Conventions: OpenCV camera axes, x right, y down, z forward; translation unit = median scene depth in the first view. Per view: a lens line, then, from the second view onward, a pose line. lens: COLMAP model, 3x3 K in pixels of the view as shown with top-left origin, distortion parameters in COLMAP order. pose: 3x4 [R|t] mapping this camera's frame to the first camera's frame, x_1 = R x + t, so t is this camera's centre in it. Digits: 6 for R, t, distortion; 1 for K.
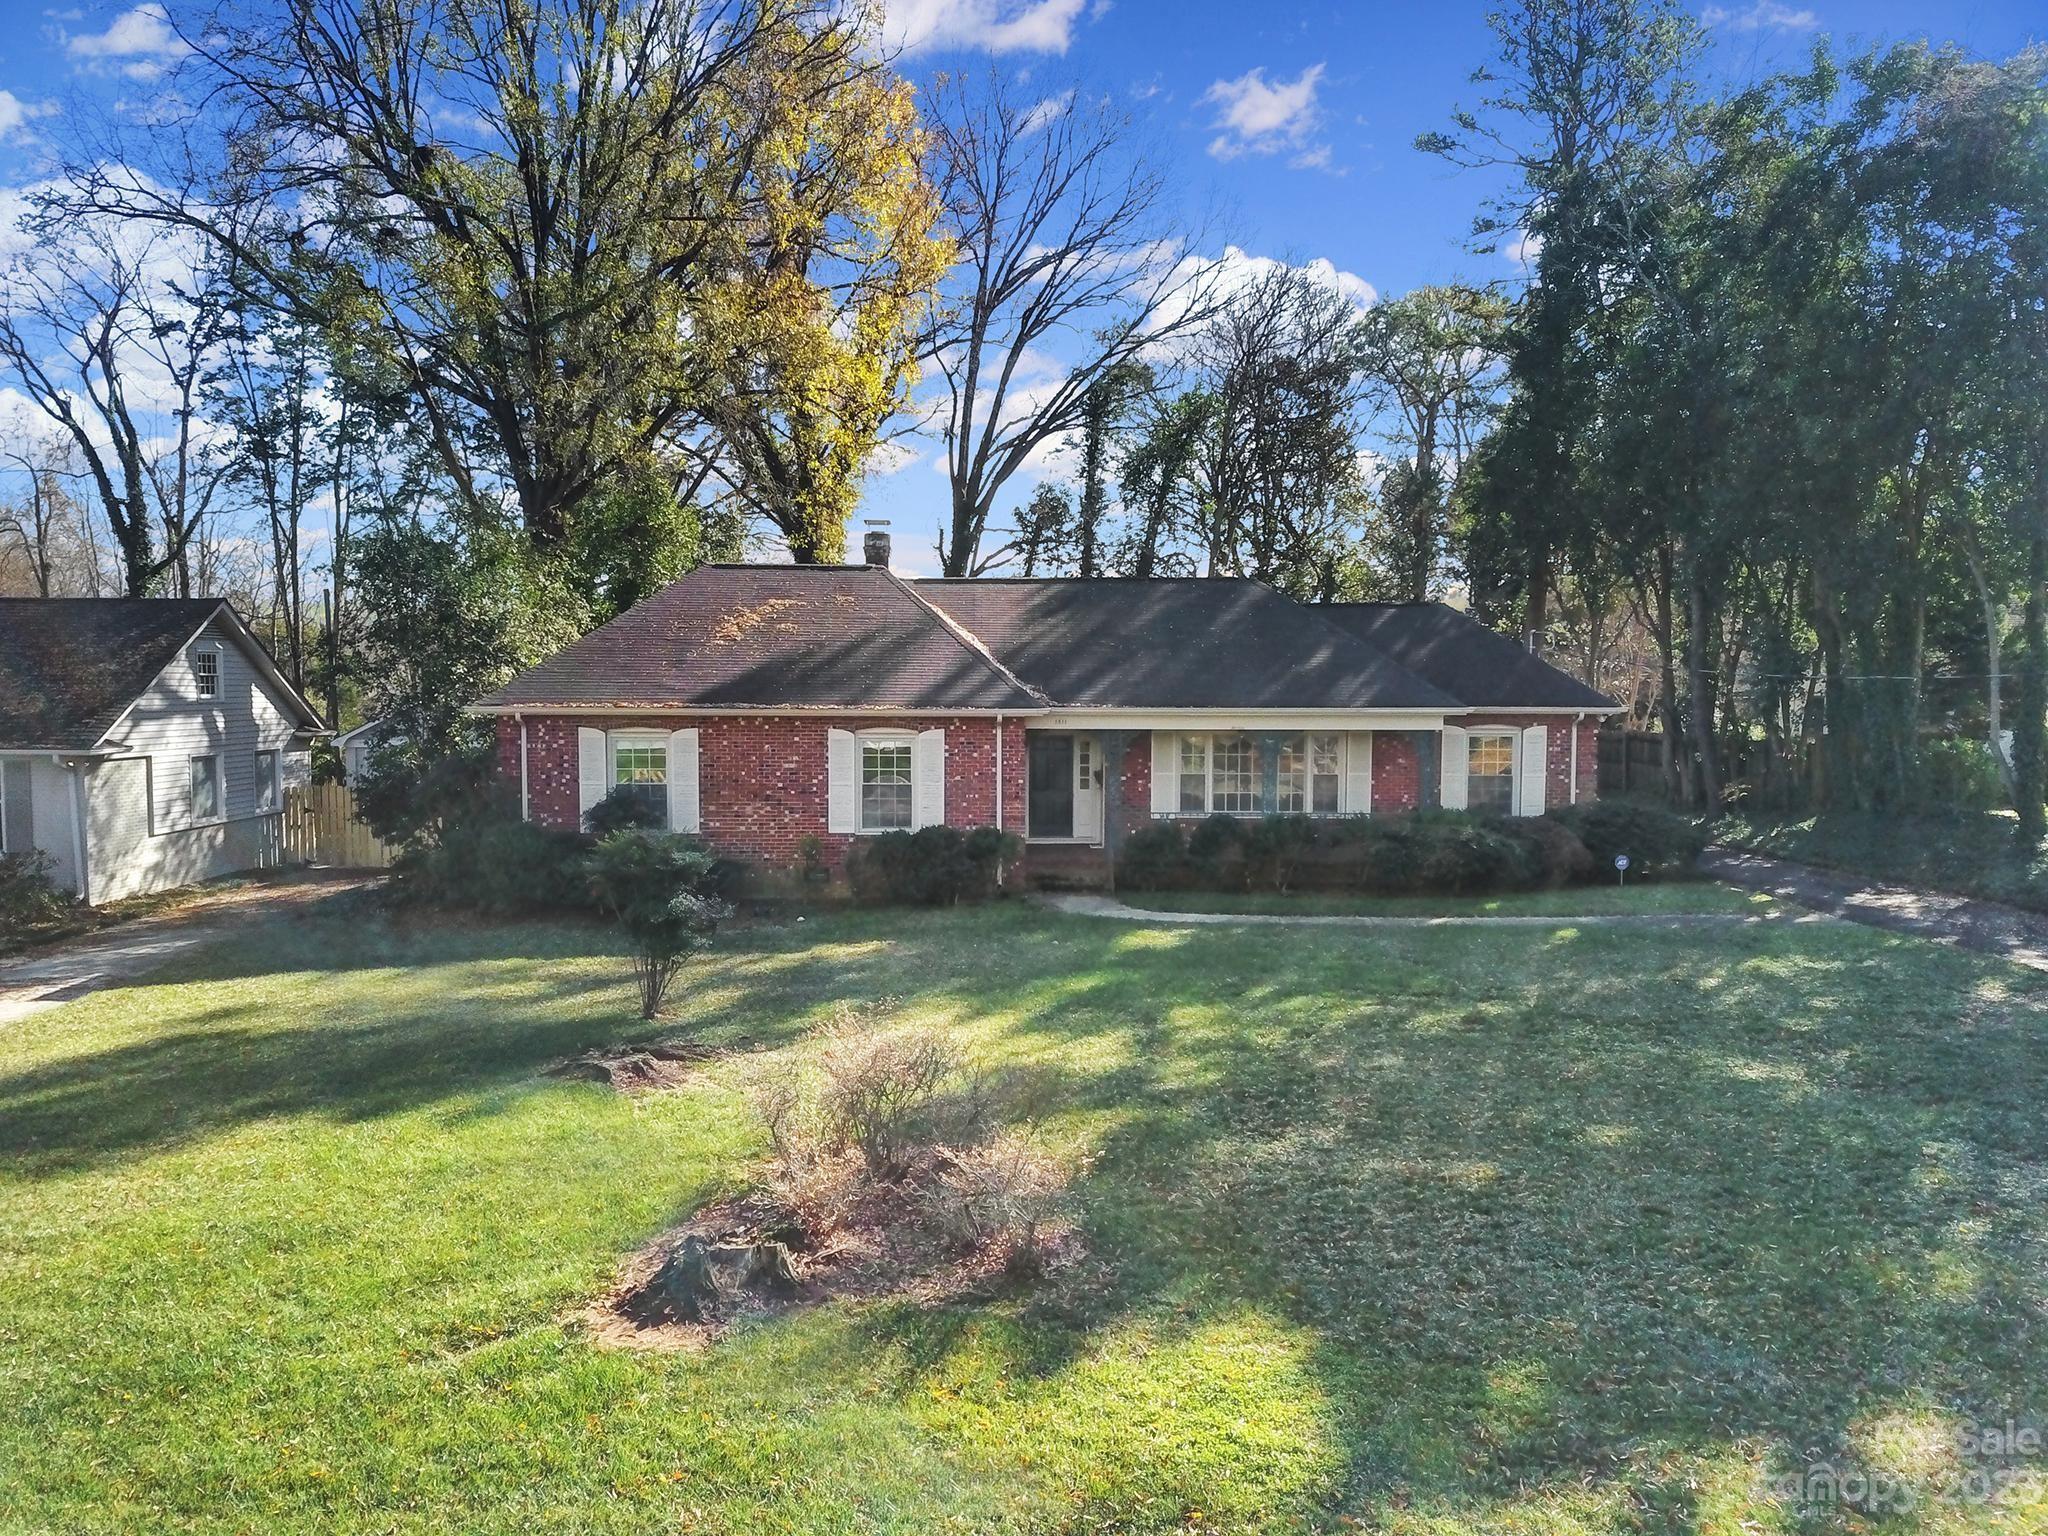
lens RADIAL K [[1561.0, 0, 1024.0], [0, 1561.0, 768.0], [0, 0, 1]] dist [0.016301, -0.004593]
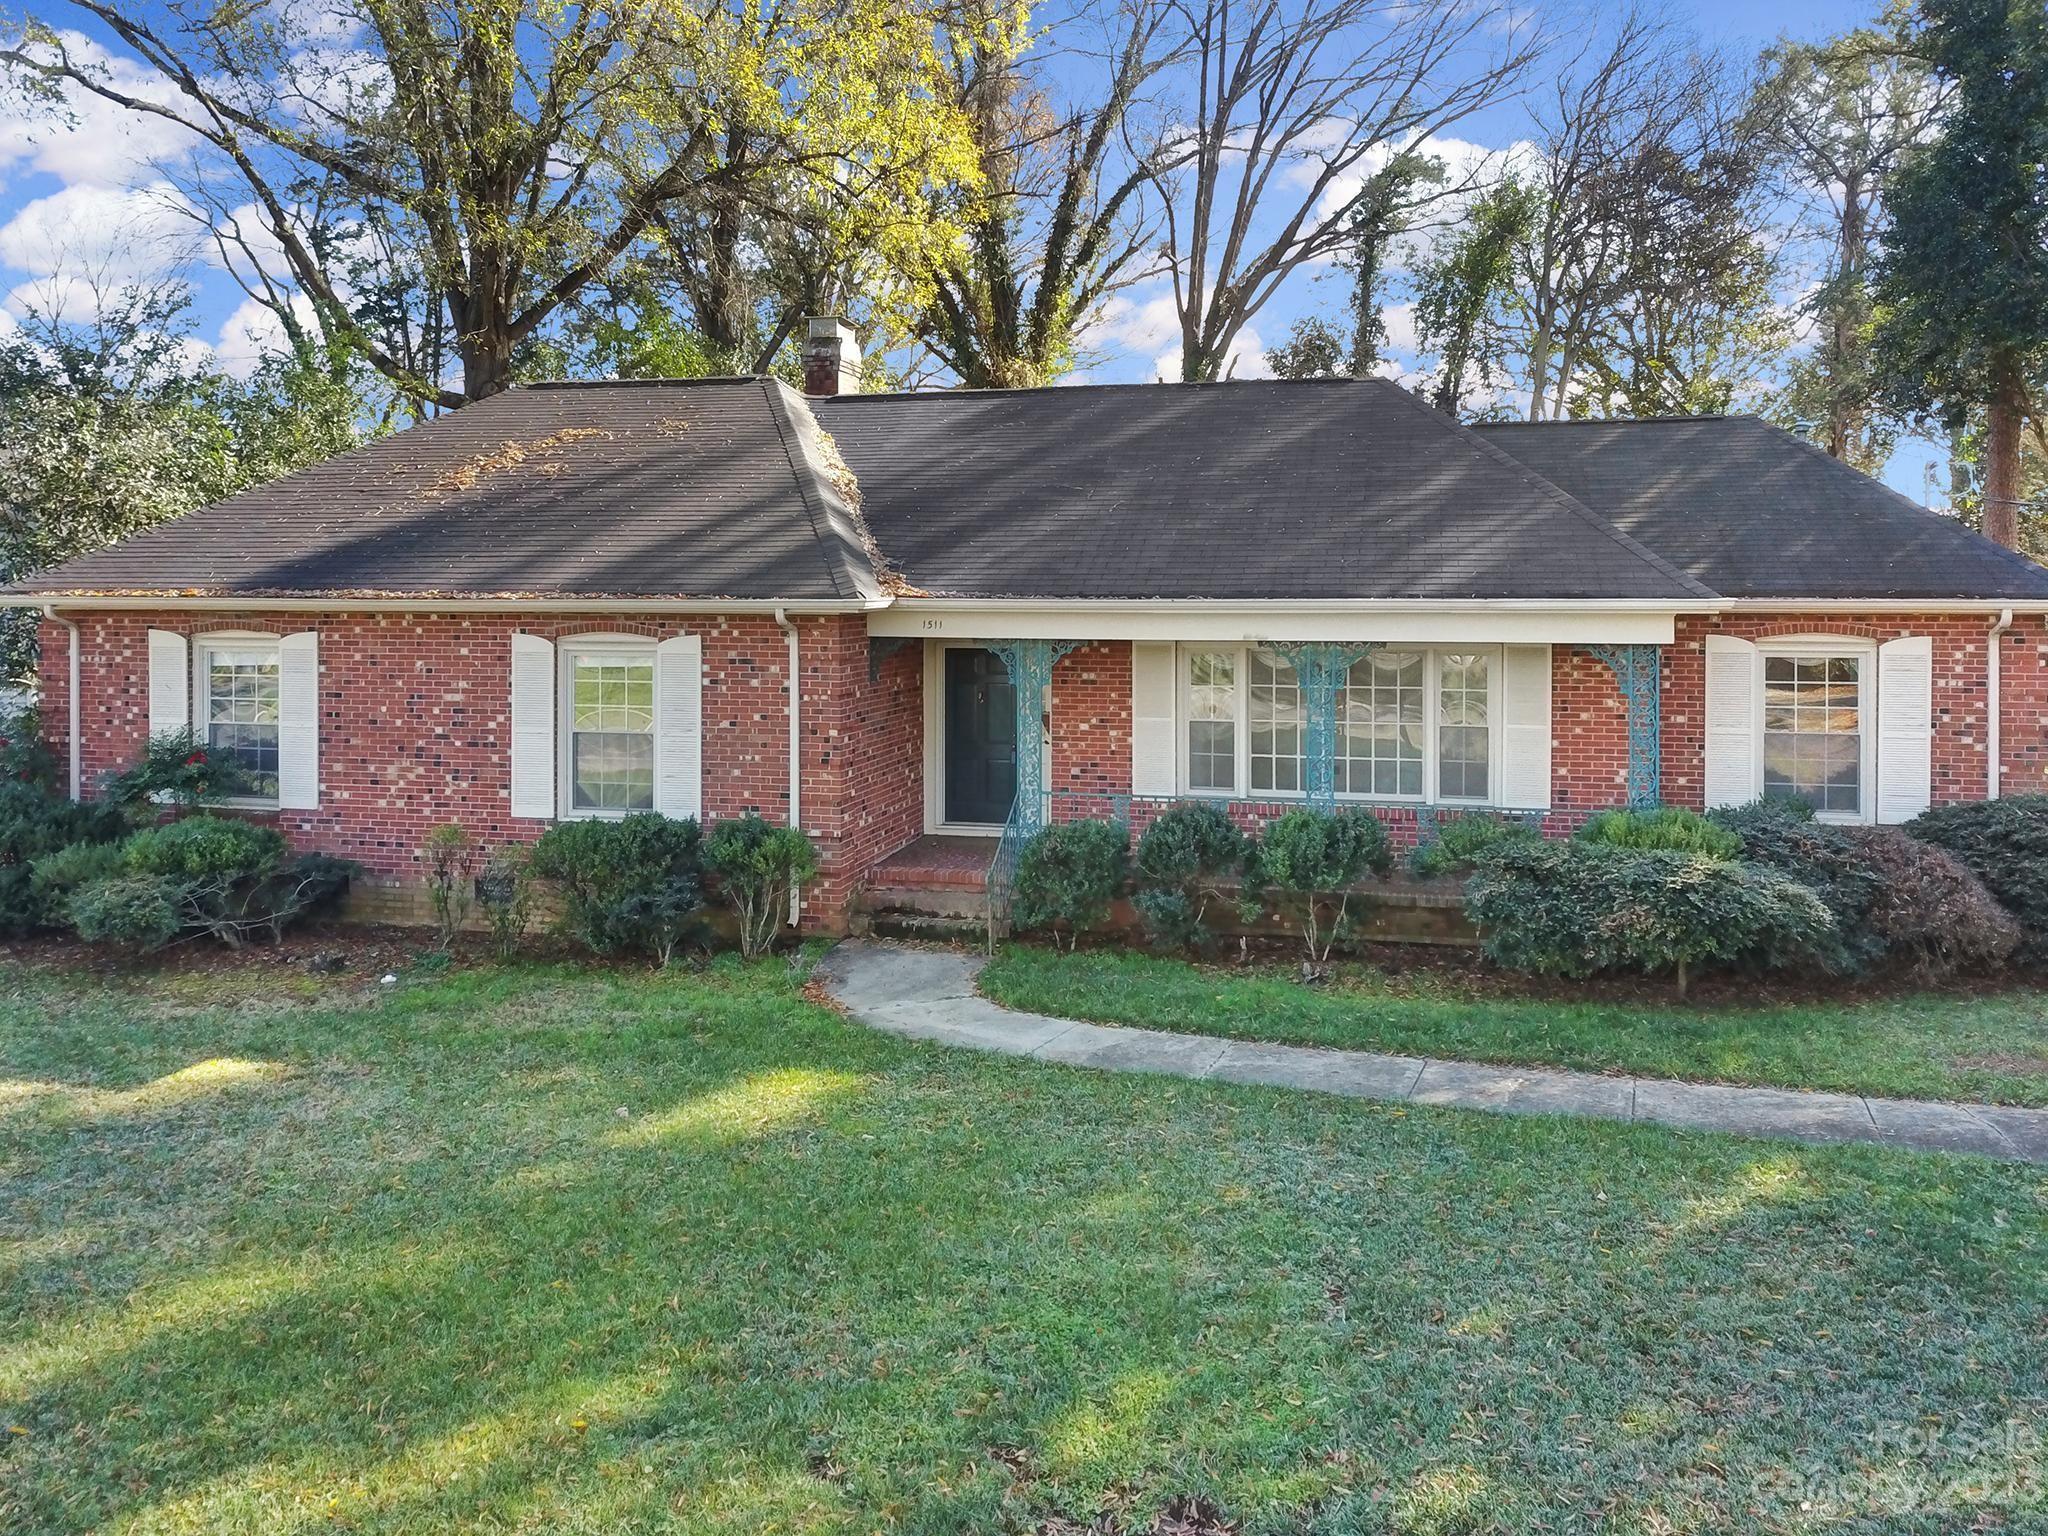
lens RADIAL K [[1627.1, 0, 1024.5], [0, 1627.1, 596.5], [0, 0, 1]] dist [-0.006735, -0.004272]
pose [[0.964859, -0.000055, -0.262769, 0.196353], [-0.012589, 0.998842, -0.046435, -0.012514], [0.262468, 0.048111, 0.963741, 0.435443]]
